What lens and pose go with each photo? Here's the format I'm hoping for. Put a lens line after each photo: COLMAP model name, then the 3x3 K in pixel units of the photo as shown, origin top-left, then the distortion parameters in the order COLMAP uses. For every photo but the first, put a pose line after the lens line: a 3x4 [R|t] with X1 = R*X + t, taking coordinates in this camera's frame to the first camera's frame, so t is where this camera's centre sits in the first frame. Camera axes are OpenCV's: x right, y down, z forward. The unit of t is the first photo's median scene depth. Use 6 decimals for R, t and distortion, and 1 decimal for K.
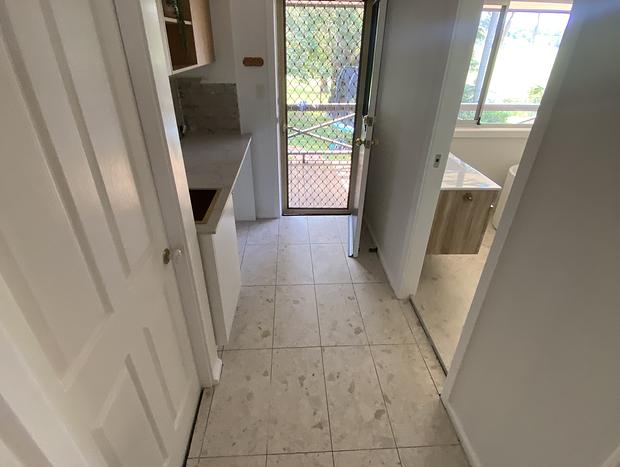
lens RADIAL K [[336.3, 0, 310.0], [0, 336.3, 233.5], [0, 0, 1]] dist [0.000489, 0.000123]
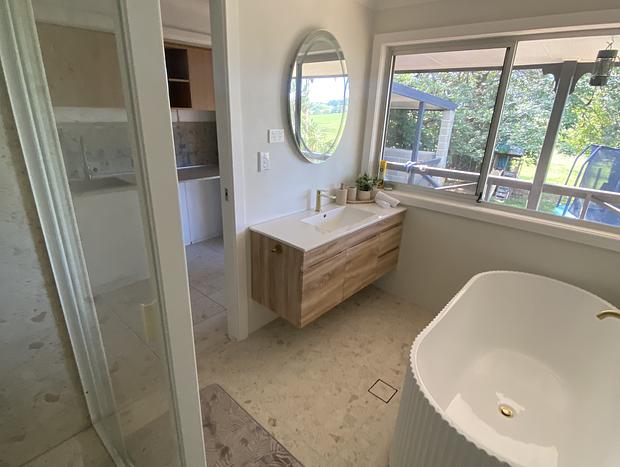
lens RADIAL K [[336.3, 0, 310.0], [0, 336.3, 233.5], [0, 0, 1]] dist [0.000489, 0.000123]
pose [[0.713434, 0.258309, -0.651375, 1.043200], [-0.376566, 0.925271, -0.045518, -0.129293], [0.590940, 0.277759, 0.757390, 0.359429]]
